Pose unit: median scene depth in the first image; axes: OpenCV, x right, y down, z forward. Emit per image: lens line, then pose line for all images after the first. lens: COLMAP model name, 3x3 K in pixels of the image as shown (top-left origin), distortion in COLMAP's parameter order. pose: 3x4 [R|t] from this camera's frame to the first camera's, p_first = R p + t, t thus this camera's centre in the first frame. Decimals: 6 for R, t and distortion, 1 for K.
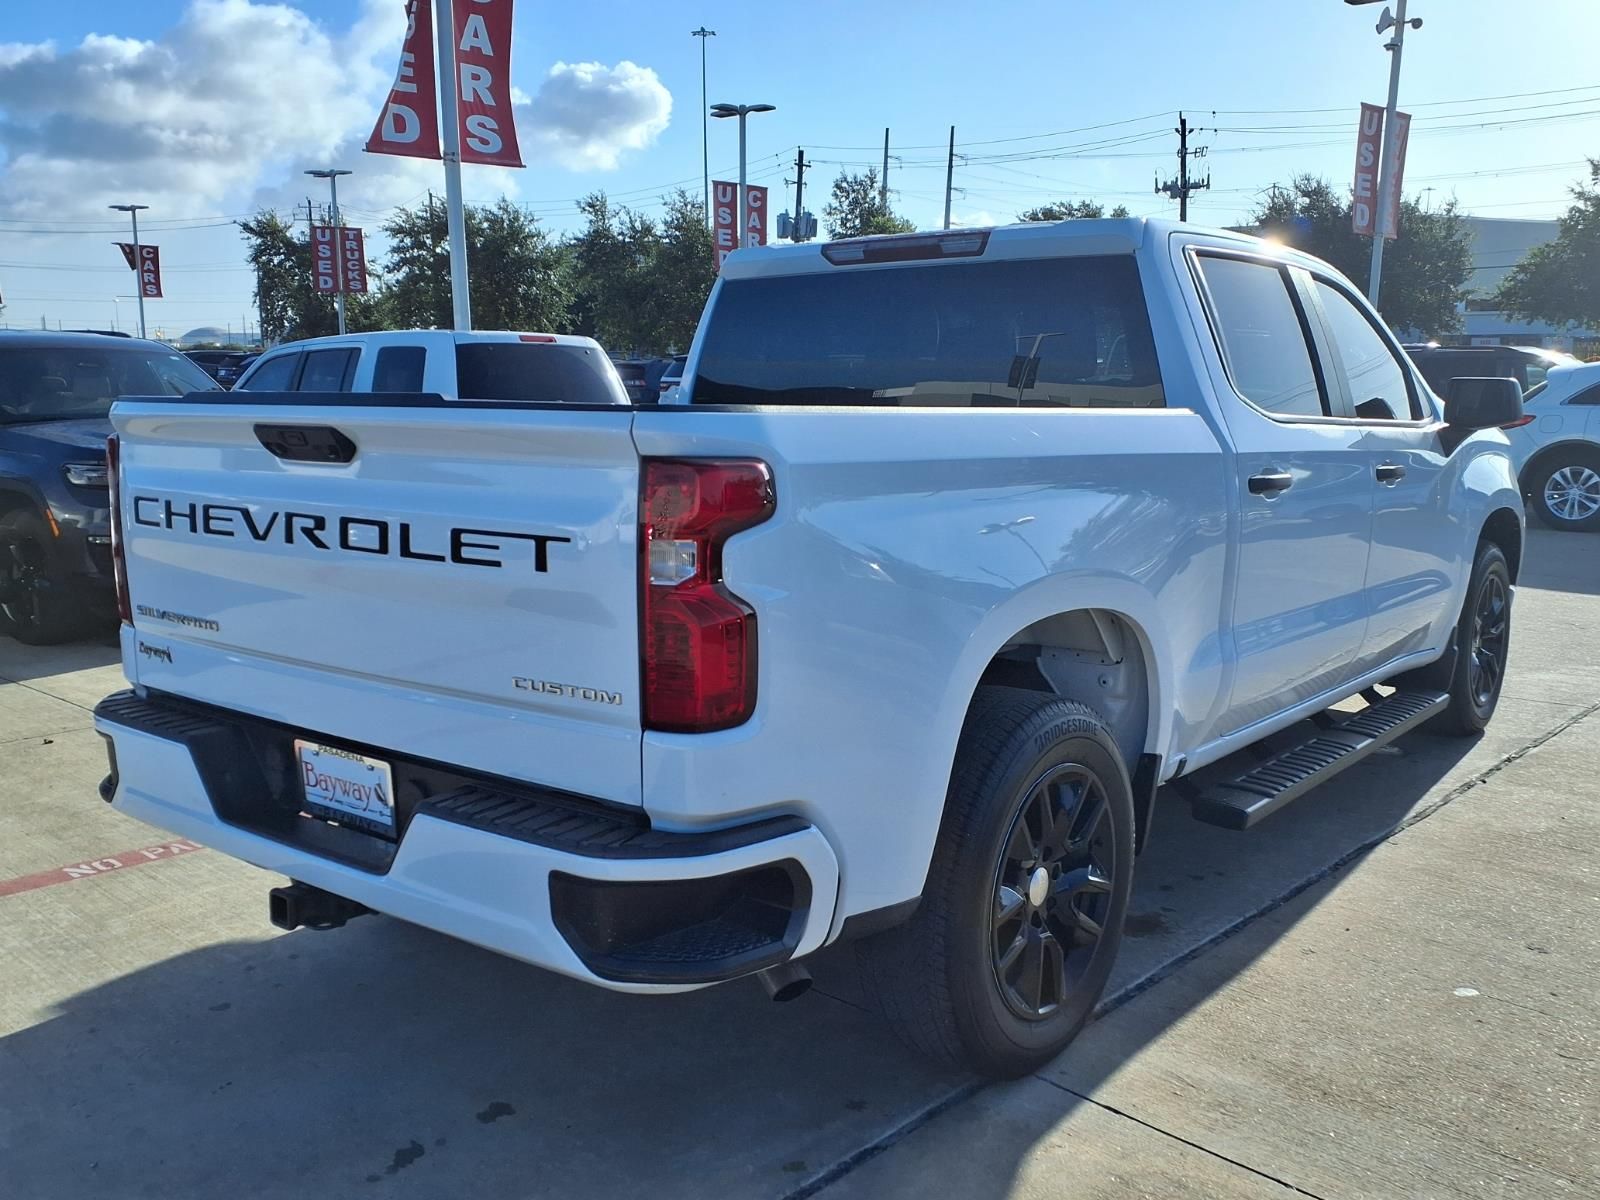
lens RADIAL K [[1307.9, 0, 800.0], [0, 1307.9, 600.0], [0, 0, 1]] dist [0.015458, -0.005771]
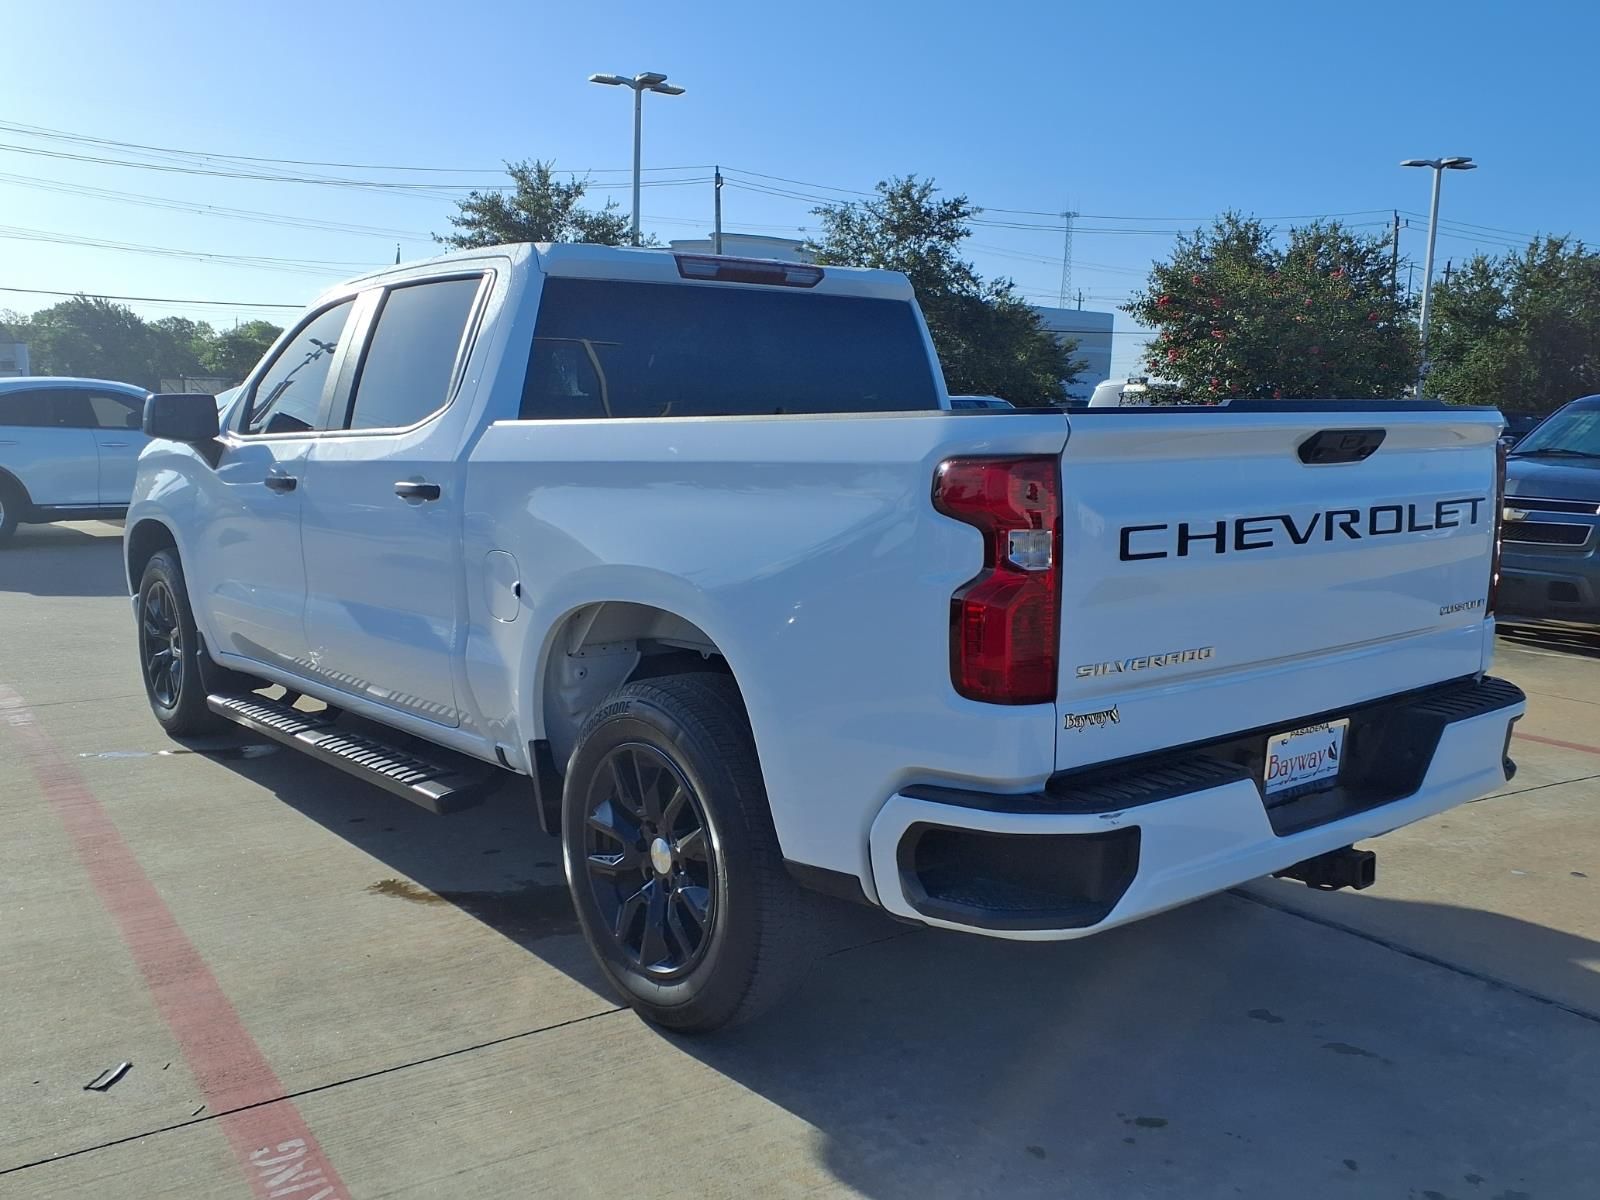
lens RADIAL K [[1307.9, 0, 800.0], [0, 1307.9, 600.0], [0, 0, 1]] dist [0.015458, -0.005771]
pose [[0.315070, -0.151734, 0.936861, -1.585538], [0.145592, 0.983180, 0.110272, -0.182042], [-0.937835, 0.101656, 0.331862, 1.091301]]
